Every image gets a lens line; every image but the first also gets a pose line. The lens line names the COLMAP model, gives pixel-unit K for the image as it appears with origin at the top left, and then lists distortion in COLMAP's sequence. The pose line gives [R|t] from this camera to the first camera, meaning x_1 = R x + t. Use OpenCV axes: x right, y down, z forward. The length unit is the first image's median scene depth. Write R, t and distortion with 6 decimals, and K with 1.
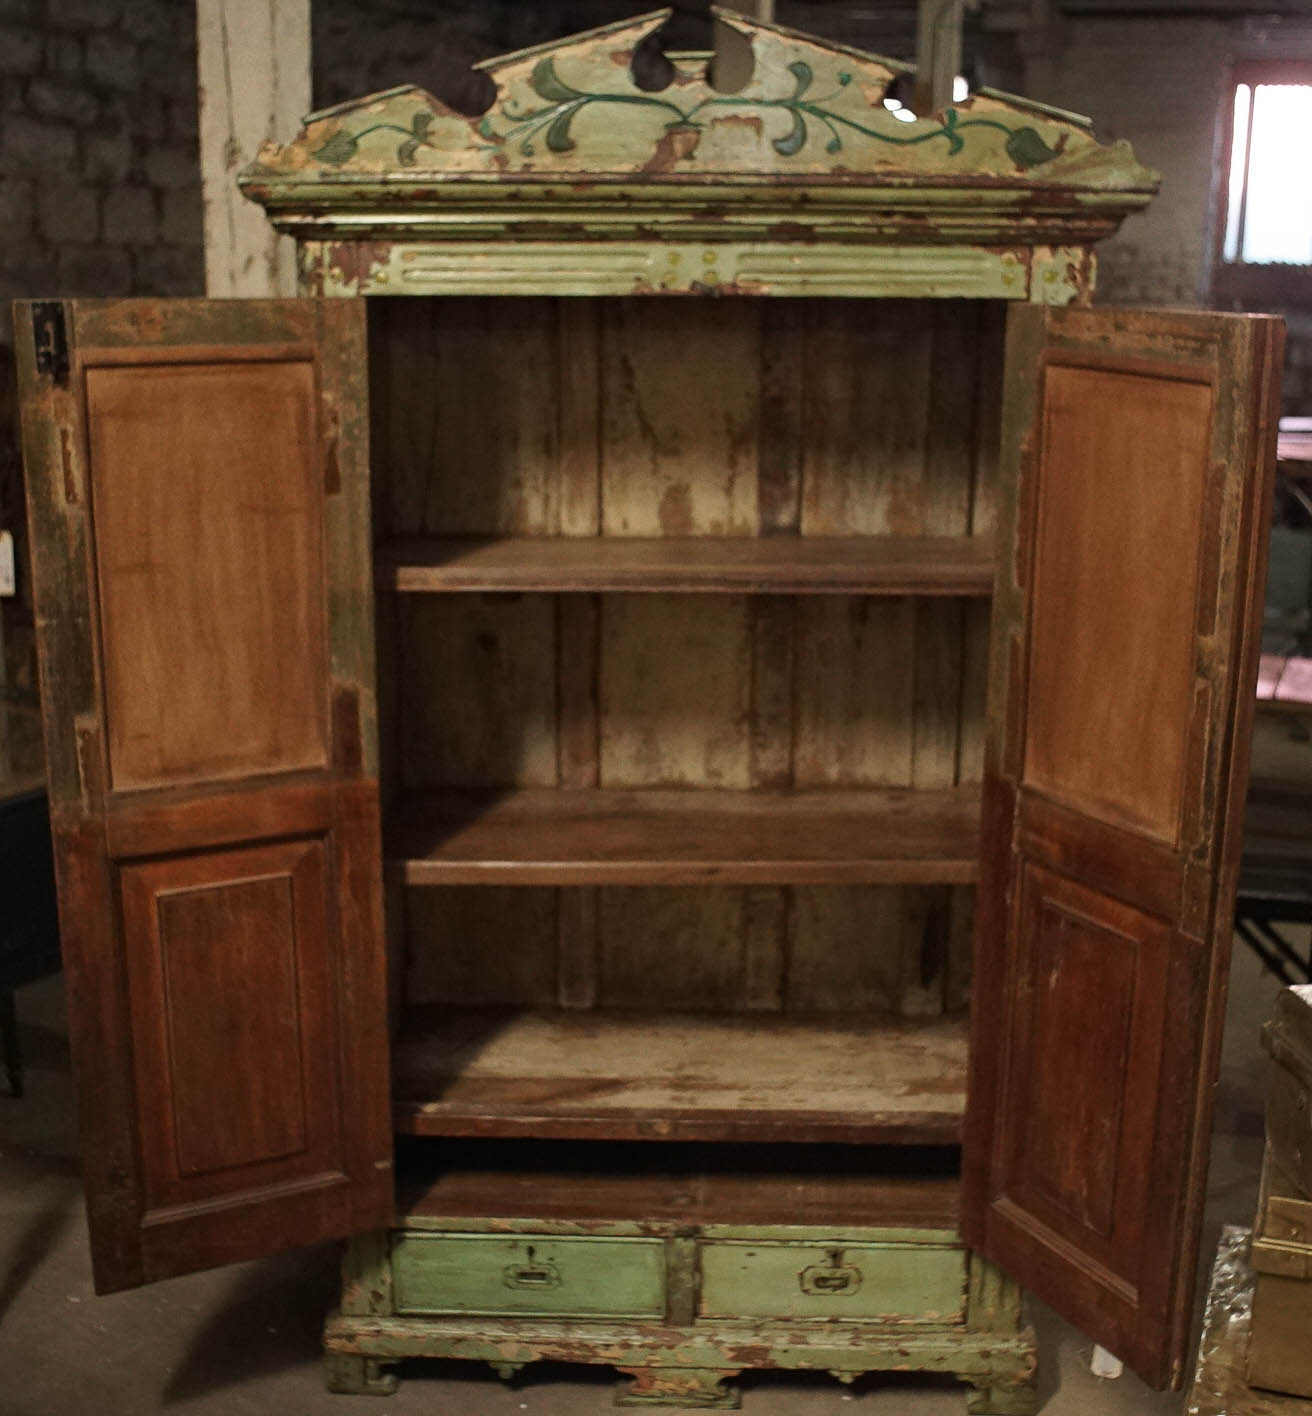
lens RADIAL K [[1755.6, 0, 665.1], [0, 1755.6, 710.3], [0, 0, 1]] dist [-0.092815, 0.000000]
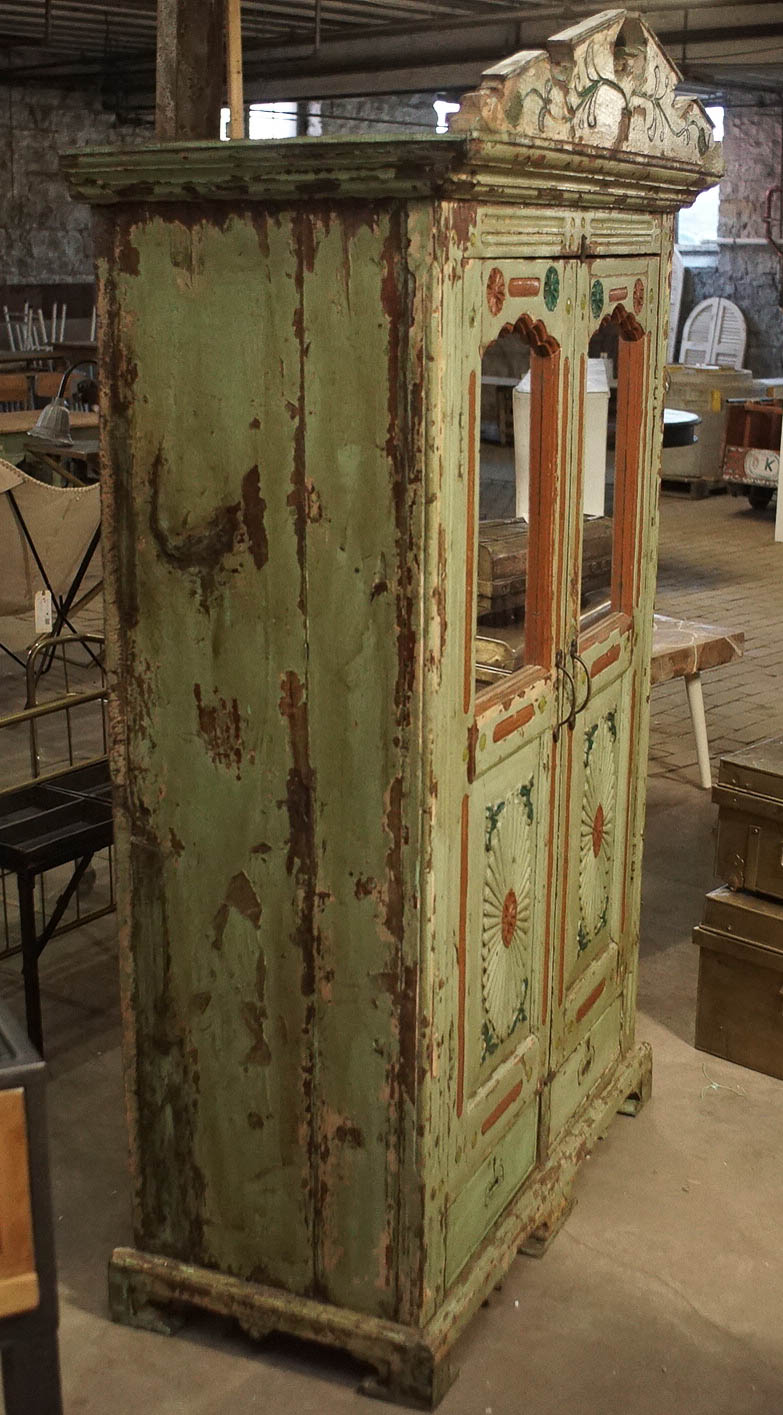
lens RADIAL K [[1722.9, 0, 391.9], [0, 1722.9, 708.0], [0, 0, 1]] dist [-0.086794, 0.000000]
pose [[0.381673, -0.249381, 0.890020, -1.159079], [0.212164, 0.960841, 0.178241, -0.183782], [-0.899618, 0.120800, 0.419637, 0.694960]]
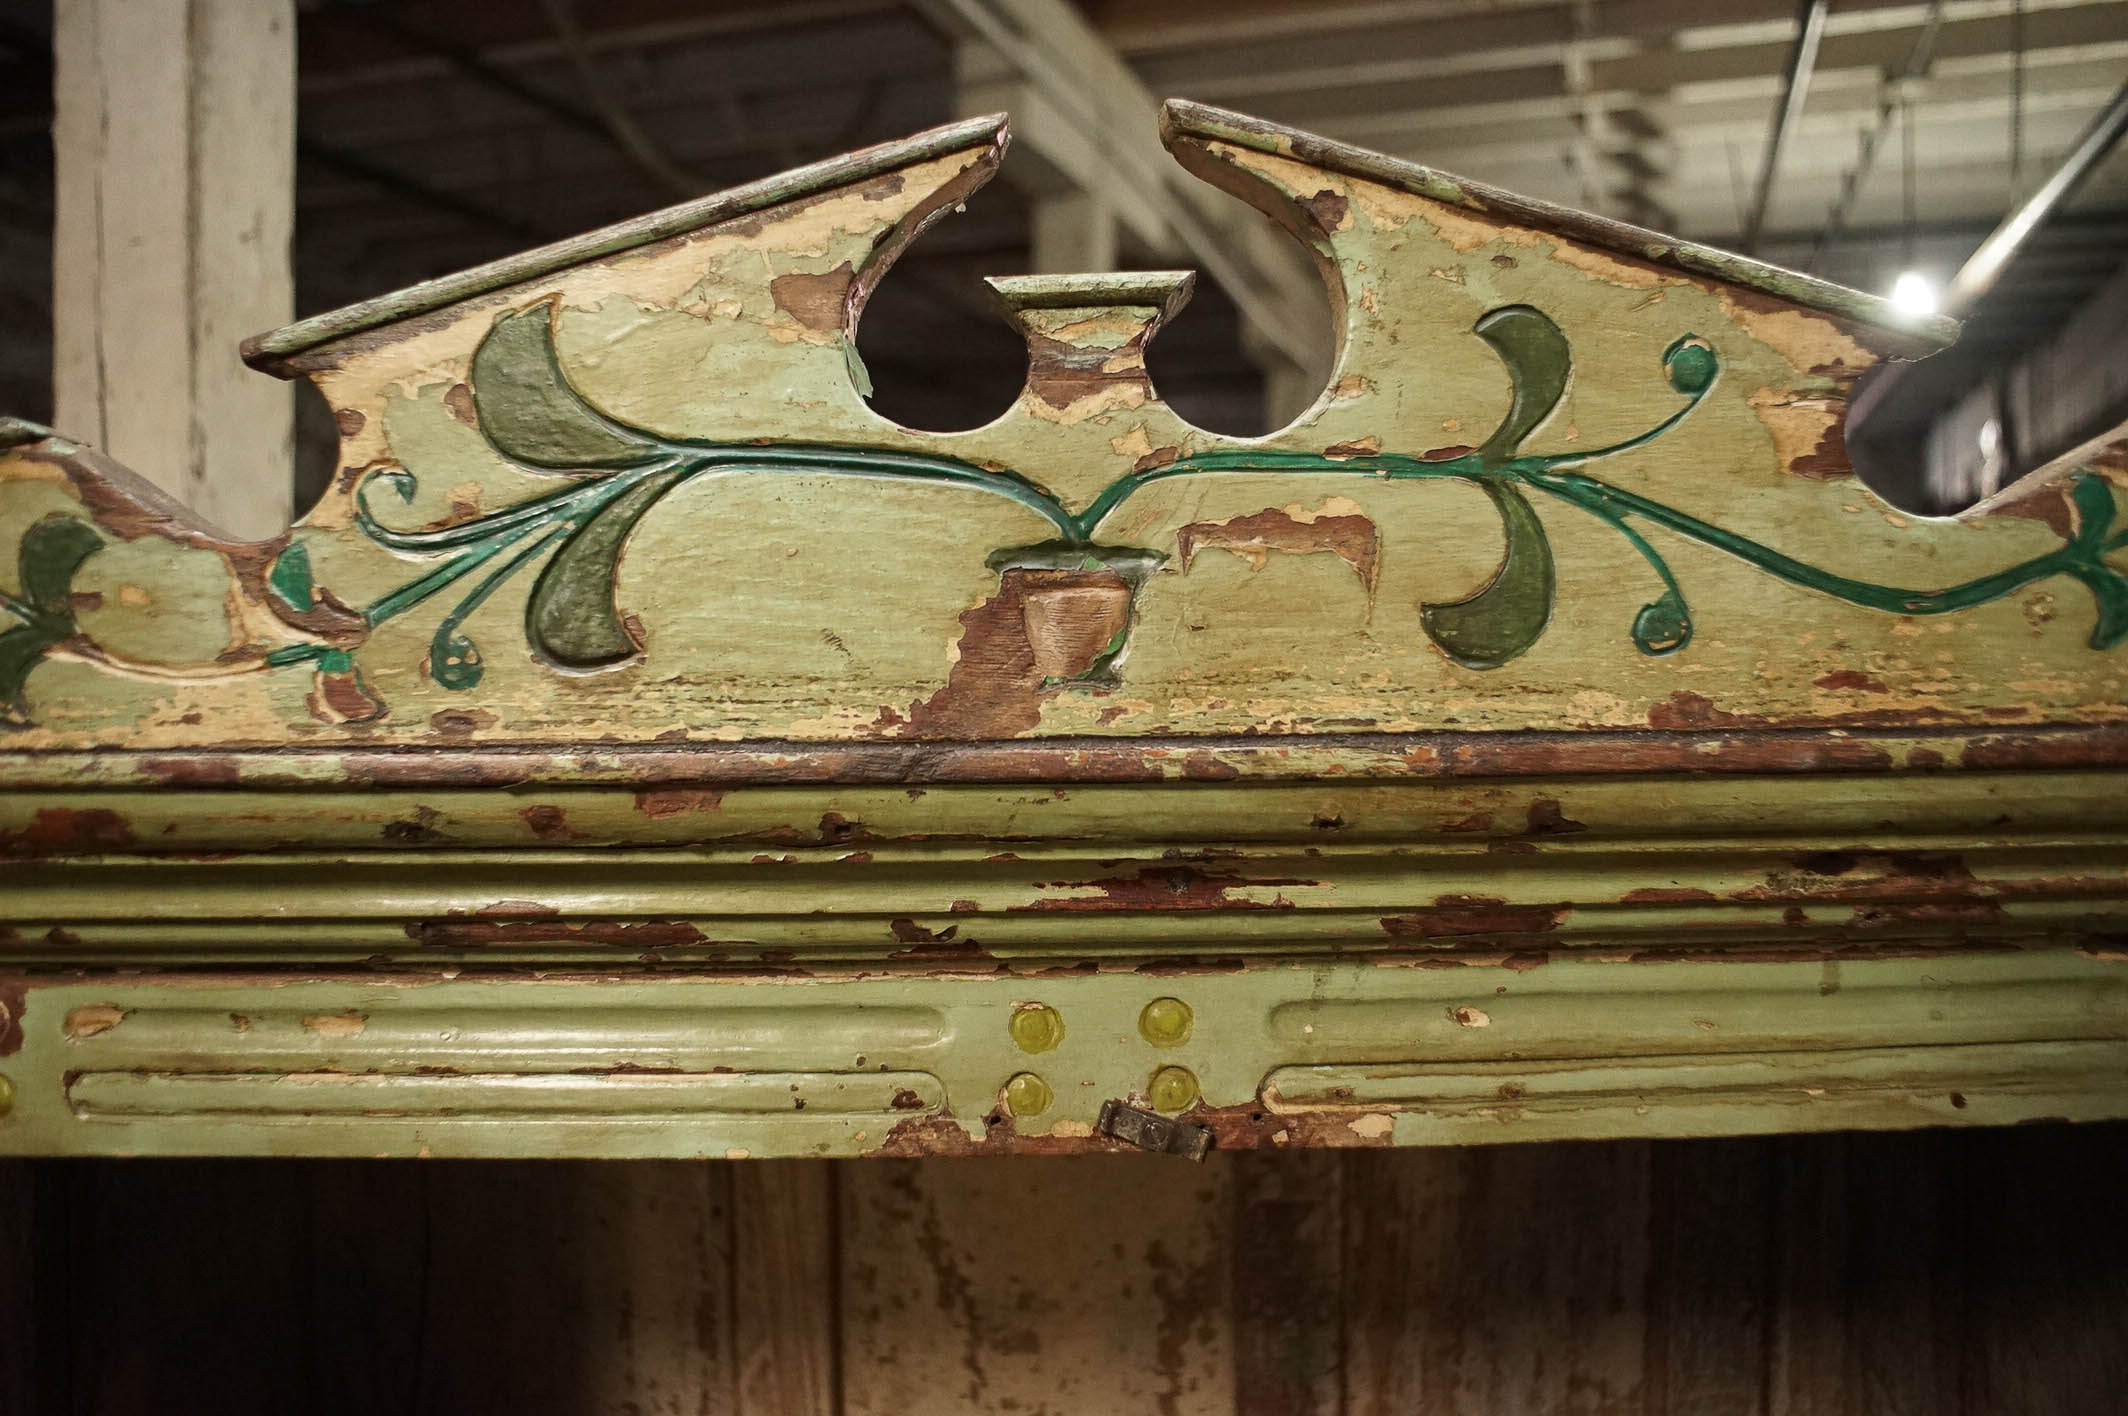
lens RADIAL K [[1781.1, 0, 1054.3], [0, 1781.1, 700.6], [0, 0, 1]] dist [-0.129123, 0.100296]
pose [[0.998694, -0.021693, 0.046255, -0.003763], [0.031663, 0.973344, -0.227155, -0.253240], [-0.040094, 0.228323, 0.972760, 0.741184]]
